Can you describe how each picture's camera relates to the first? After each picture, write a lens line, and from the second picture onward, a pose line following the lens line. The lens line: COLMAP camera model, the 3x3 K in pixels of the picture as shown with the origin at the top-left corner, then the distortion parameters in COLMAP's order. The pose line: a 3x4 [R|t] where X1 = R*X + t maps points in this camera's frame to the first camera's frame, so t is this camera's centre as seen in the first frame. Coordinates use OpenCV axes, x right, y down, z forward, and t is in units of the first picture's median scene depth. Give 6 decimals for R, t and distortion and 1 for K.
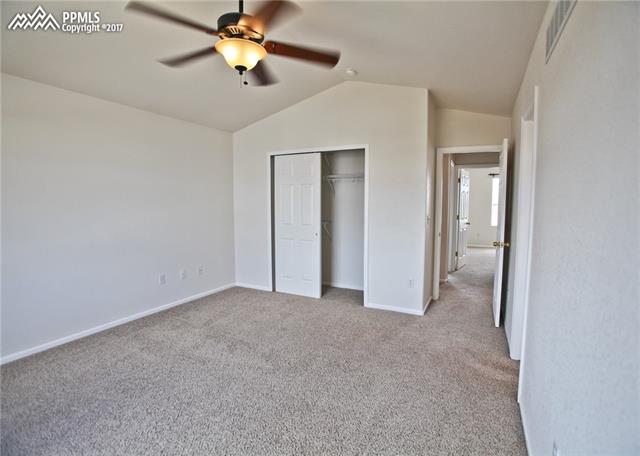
lens RADIAL K [[326.7, 0, 320.0], [0, 326.7, 228.0], [0, 0, 1]] dist [-0.001362, -0.000176]
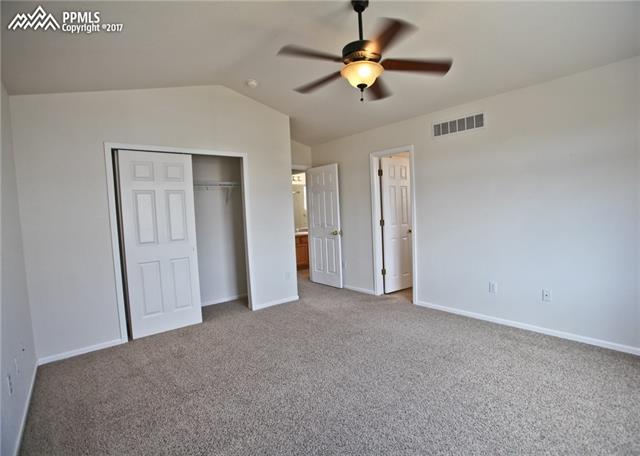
lens RADIAL K [[326.7, 0, 320.0], [0, 326.7, 228.0], [0, 0, 1]] dist [-0.001362, -0.000176]
pose [[0.398645, -0.084499, 0.913204, -0.720443], [0.116440, 0.992351, 0.040993, -0.035745], [-0.909683, 0.089992, 0.405435, 0.379753]]
